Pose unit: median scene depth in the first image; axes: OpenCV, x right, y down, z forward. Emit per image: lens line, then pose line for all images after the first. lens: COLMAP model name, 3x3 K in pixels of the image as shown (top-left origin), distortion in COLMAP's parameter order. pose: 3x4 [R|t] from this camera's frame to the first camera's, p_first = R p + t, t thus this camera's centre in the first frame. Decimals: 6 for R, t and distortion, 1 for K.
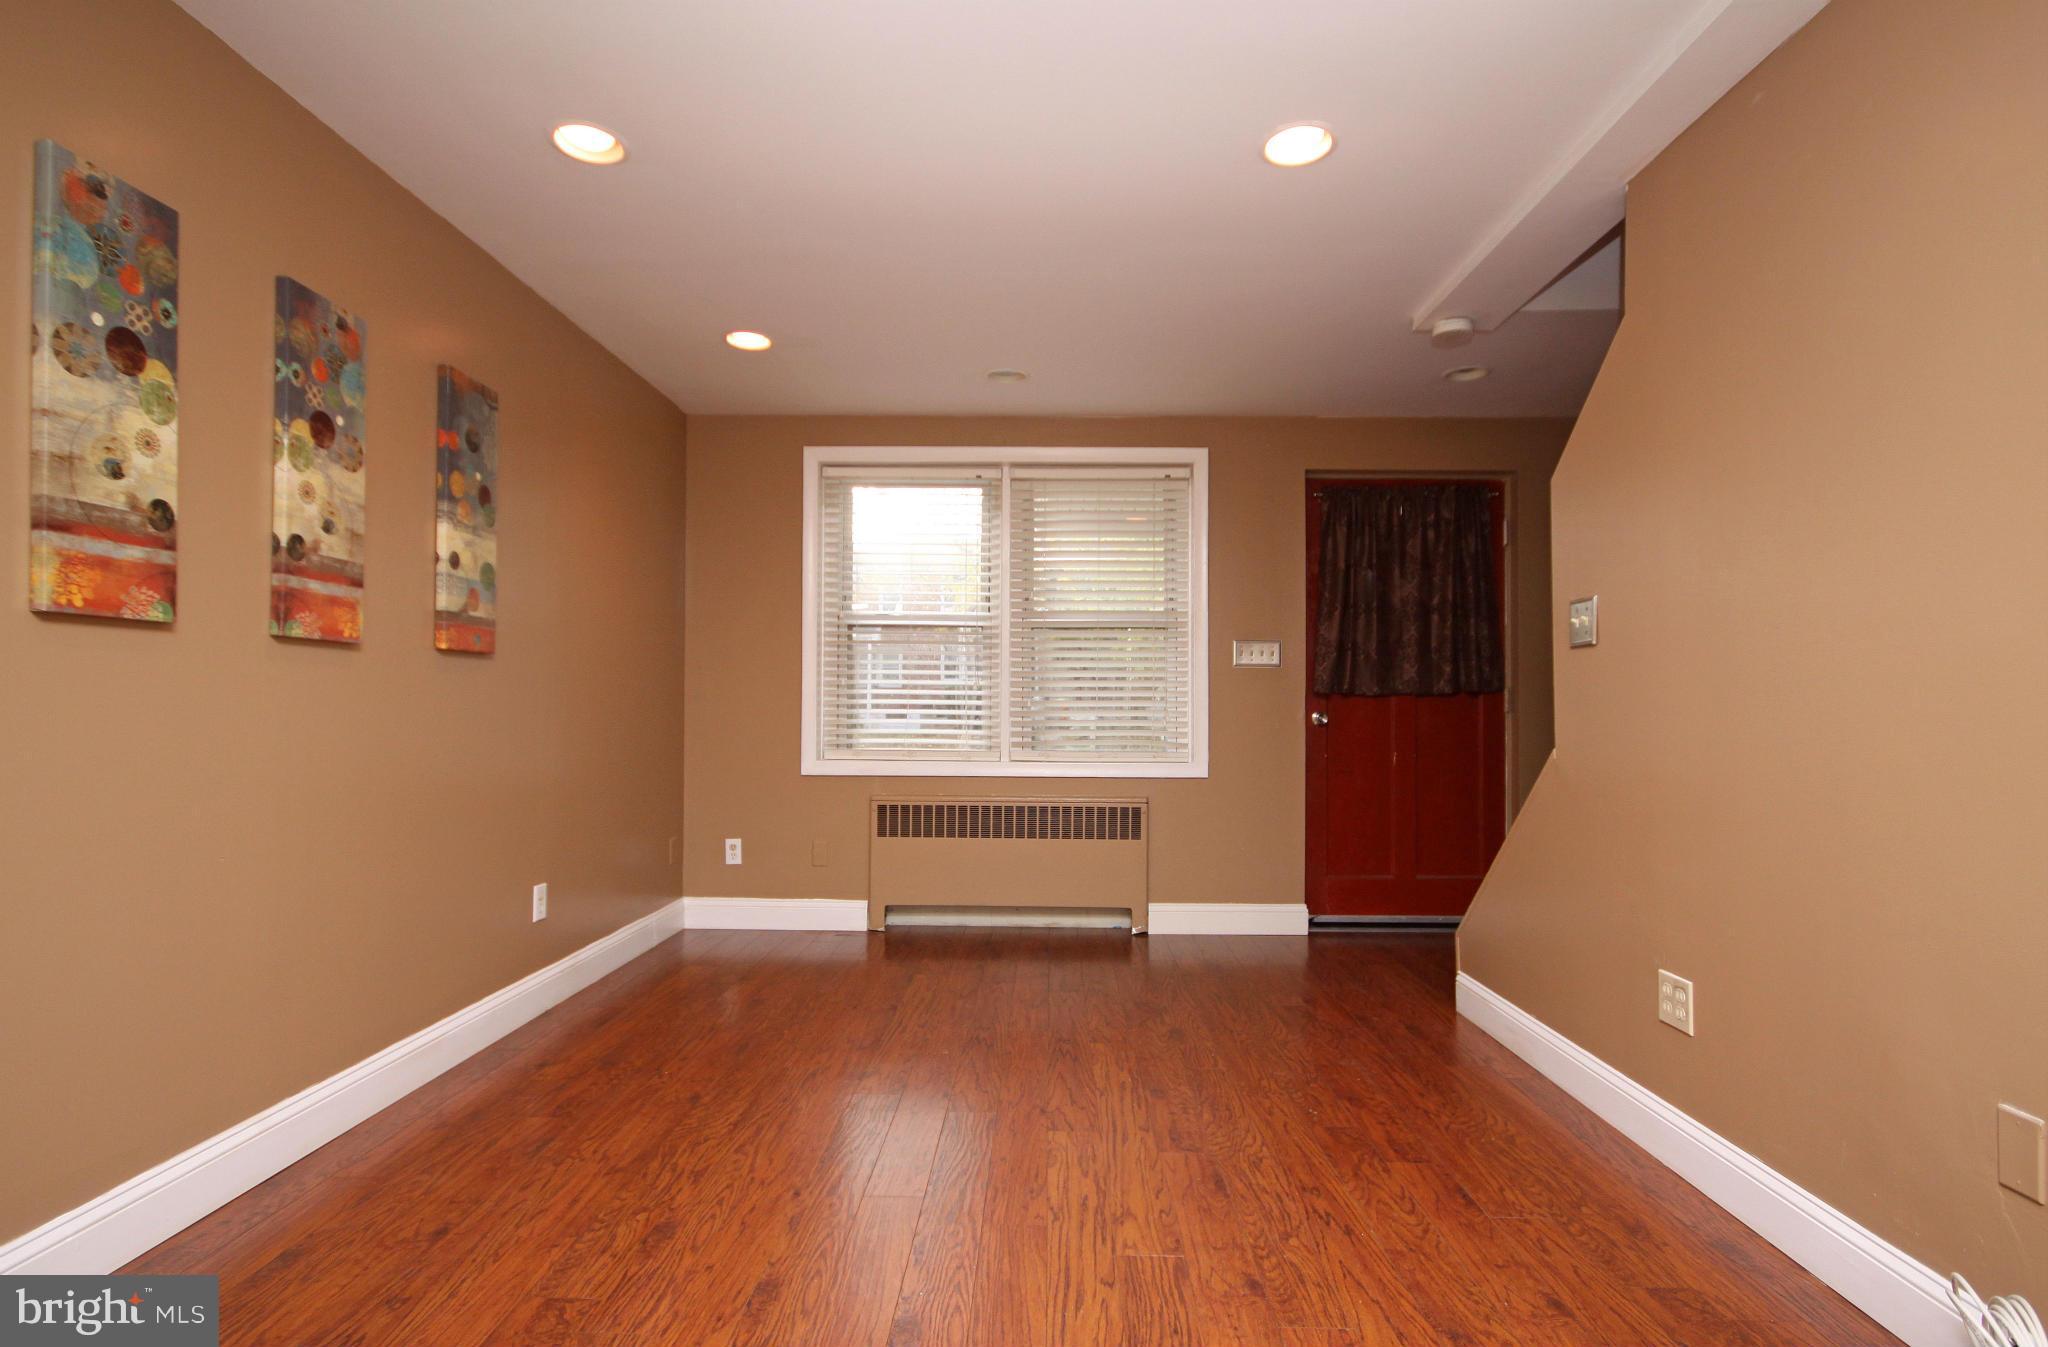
lens RADIAL K [[1030.6, 0, 1040.8], [0, 1030.6, 692.8], [0, 0, 1]] dist [-0.000374, -0.000681]
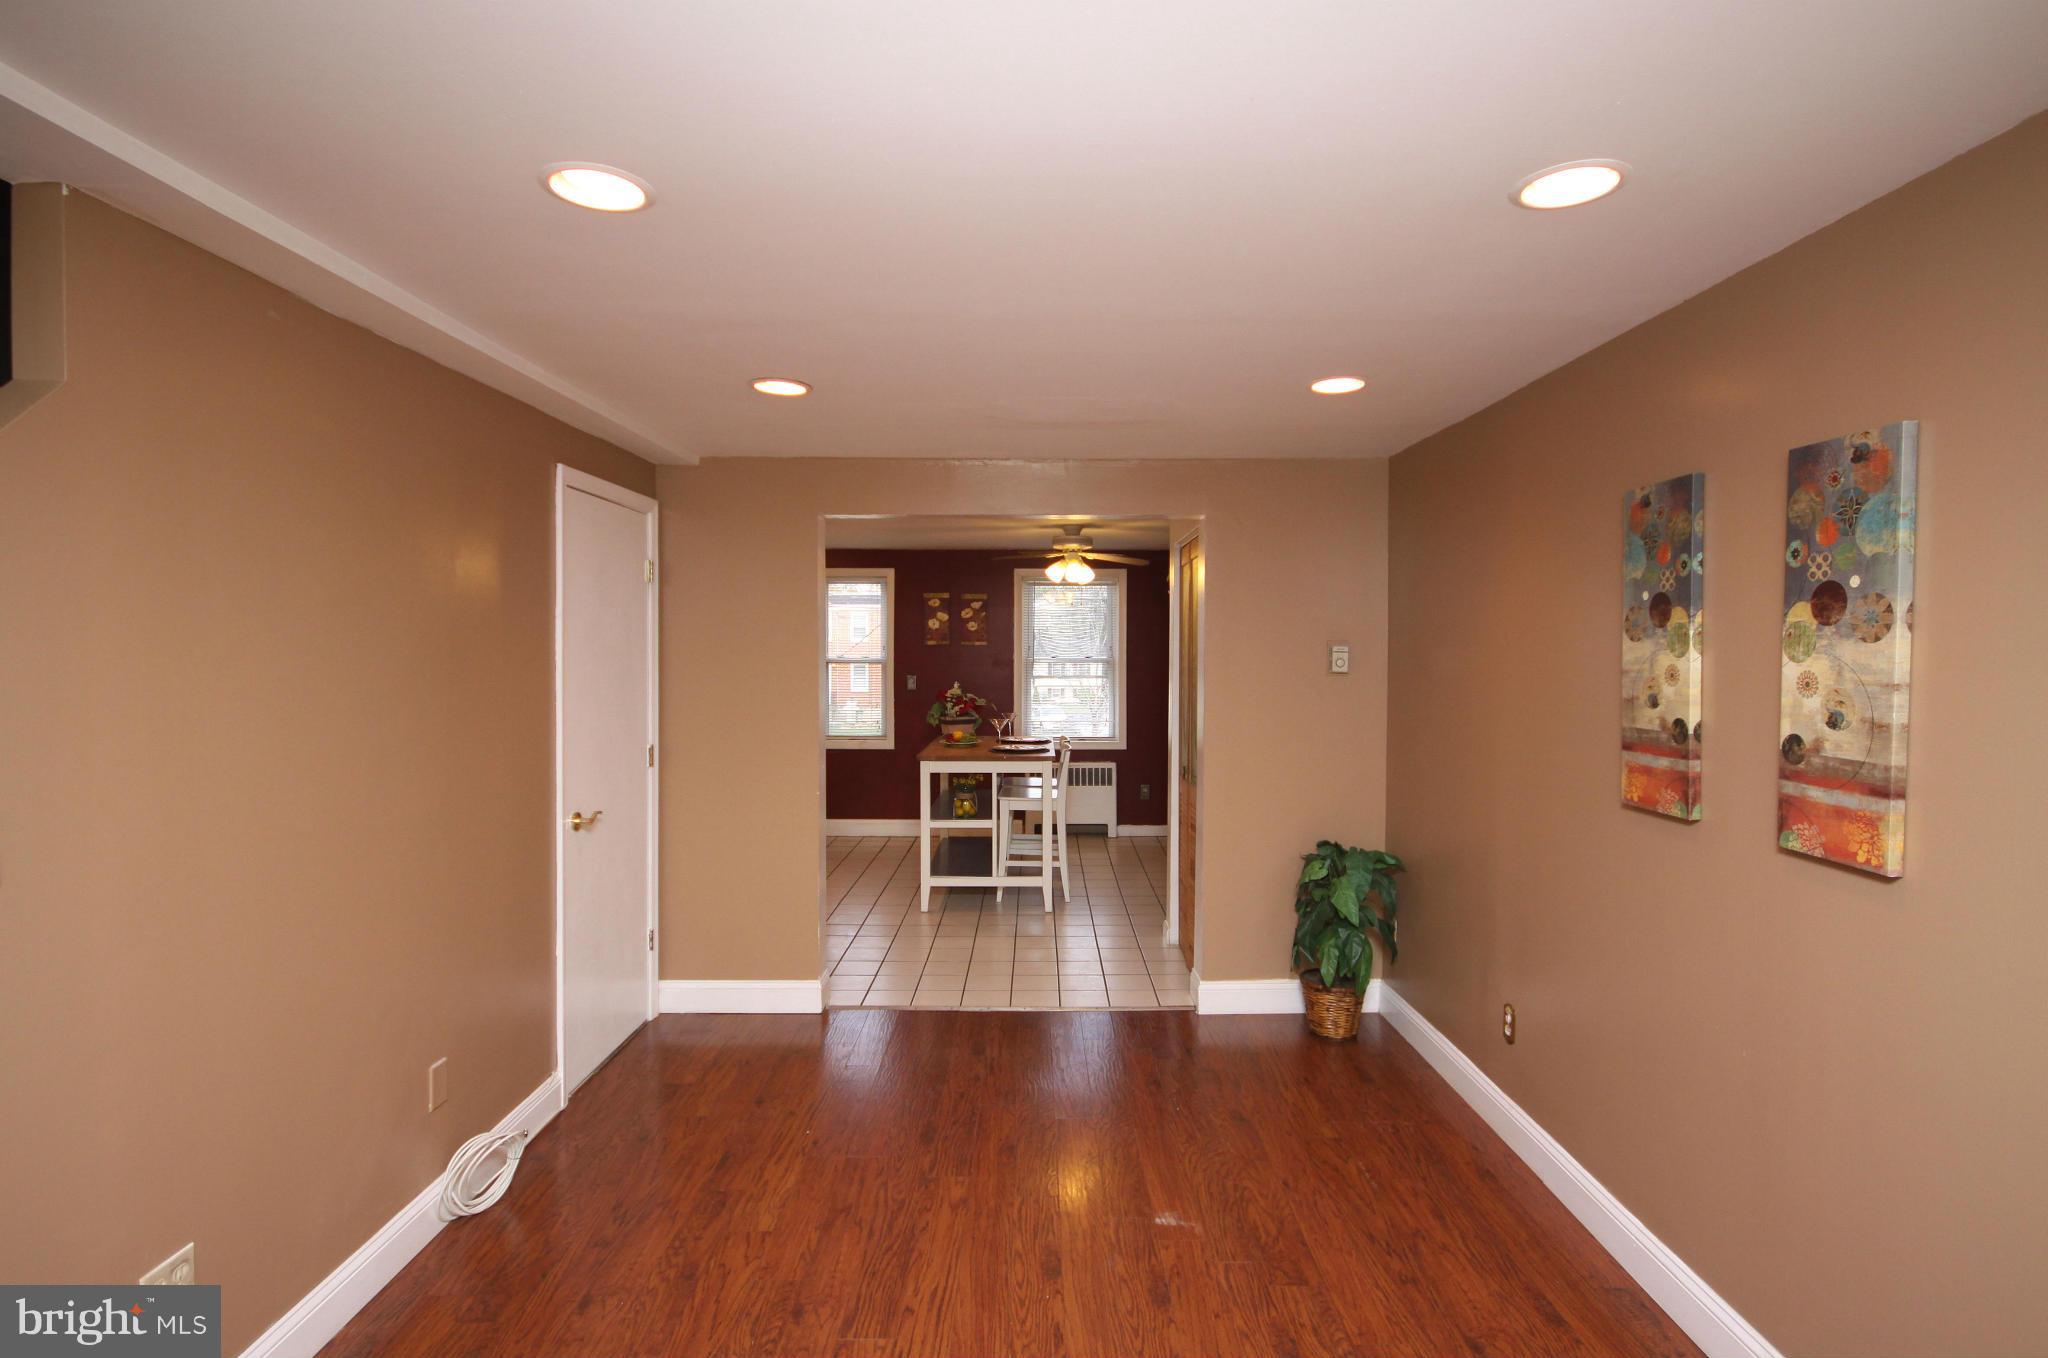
lens RADIAL K [[993.8, 0, 1041.7], [0, 993.8, 671.7], [0, 0, 1]] dist [0.002431, 0.000717]
pose [[-0.999765, -0.007992, -0.020140, -0.058516], [-0.008166, 0.999930, 0.008568, -0.207623], [0.020070, 0.008730, -0.999760, 1.823104]]
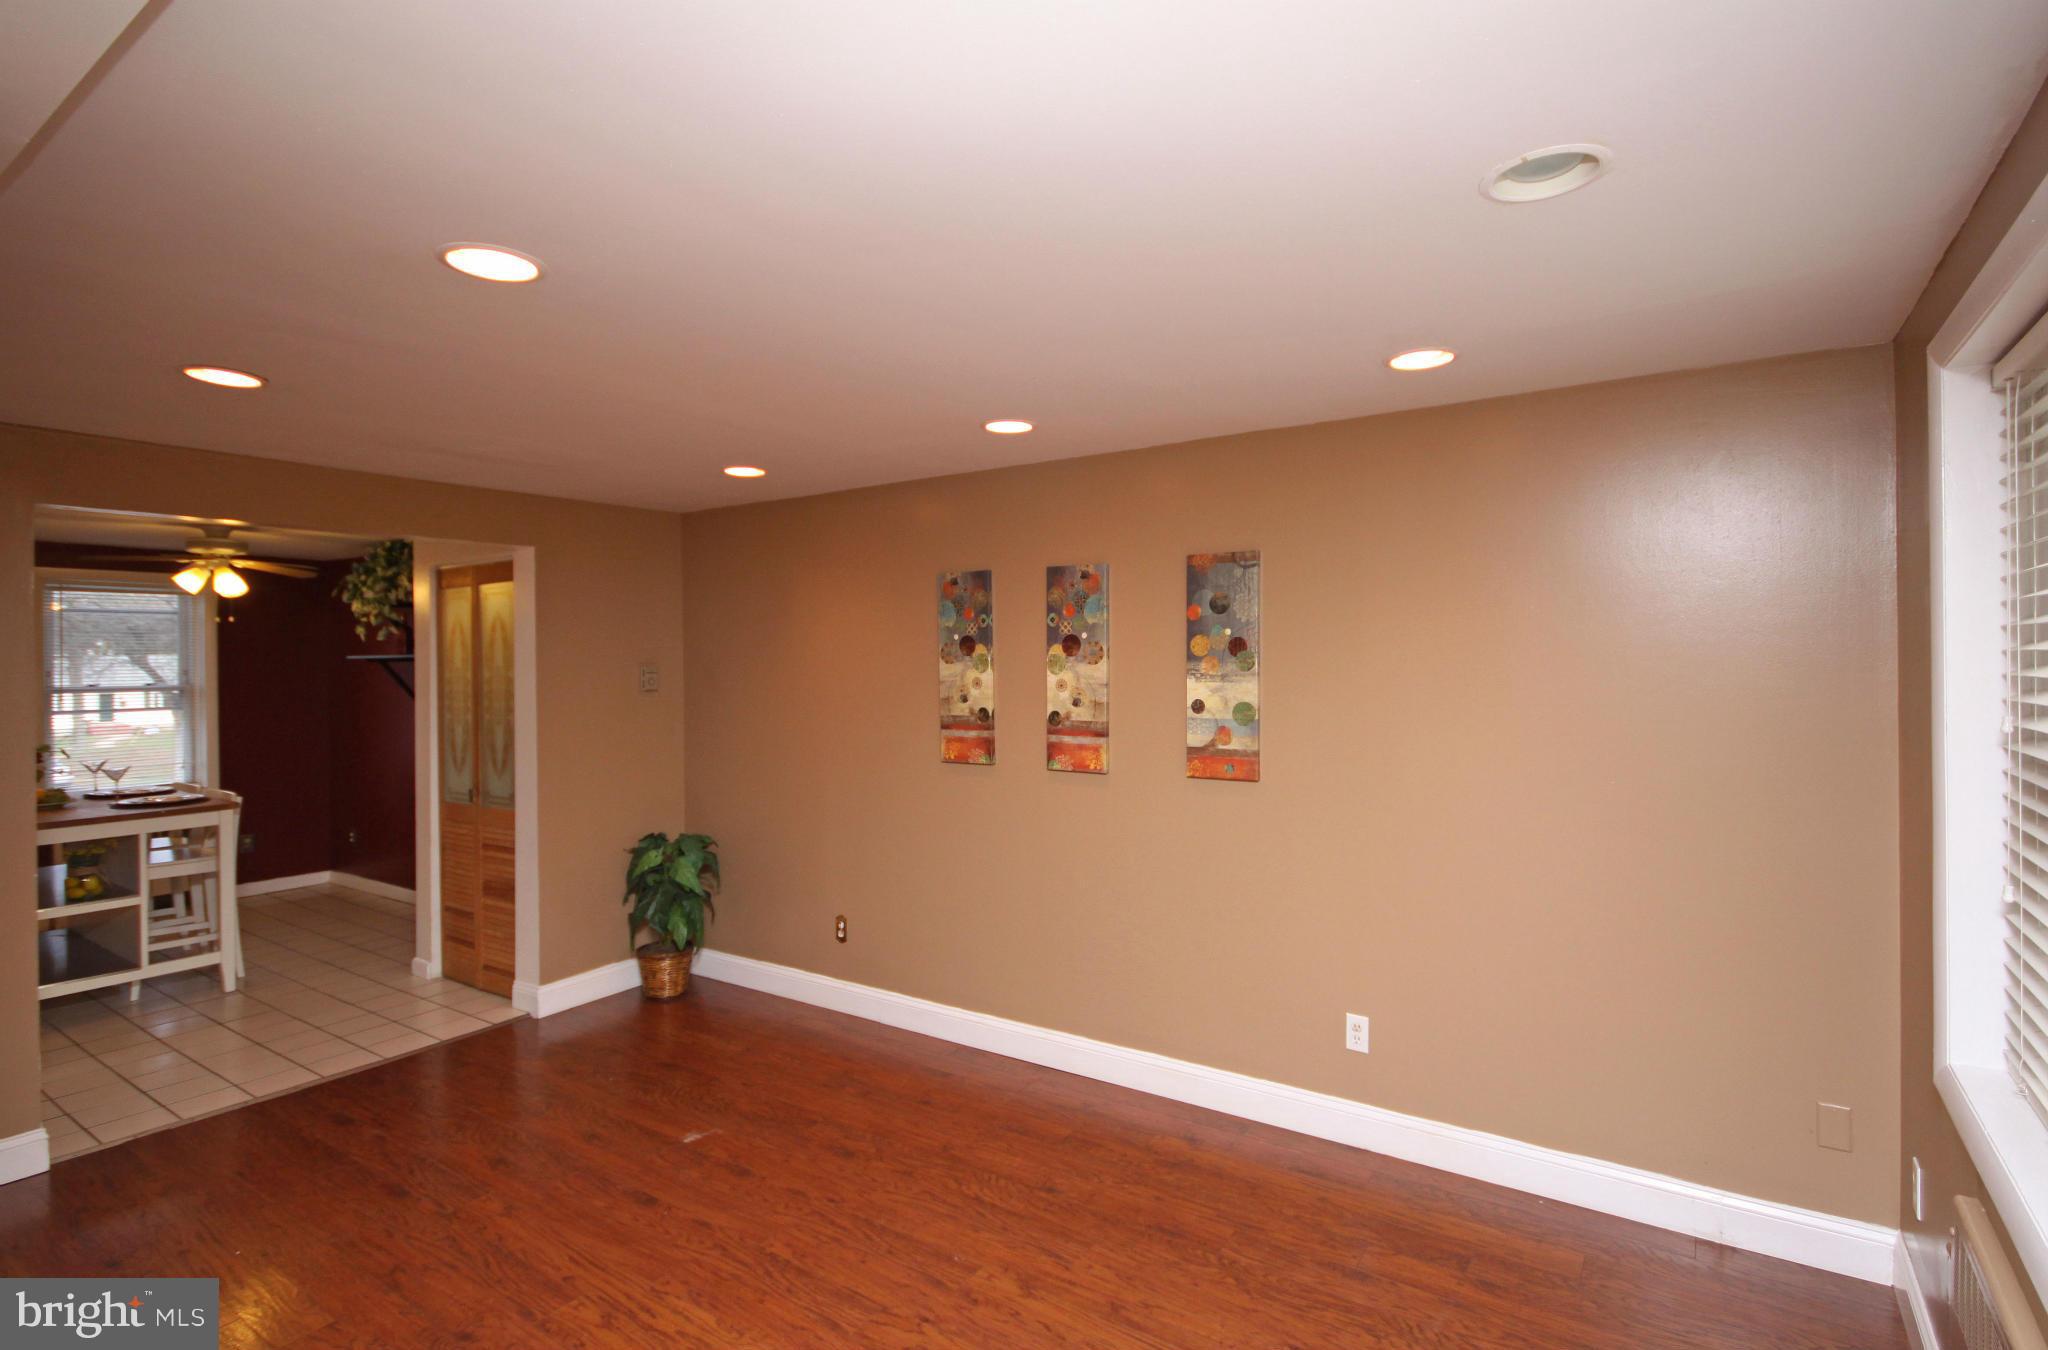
lens RADIAL K [[990.7, 0, 1028.5], [0, 990.7, 665.7], [0, 0, 1]] dist [0.001707, 0.000017]
pose [[-0.547589, 0.003579, -0.836740, 0.704300], [0.018487, 0.999798, -0.007822, -0.216250], [0.836543, -0.019752, -0.547545, 1.868045]]
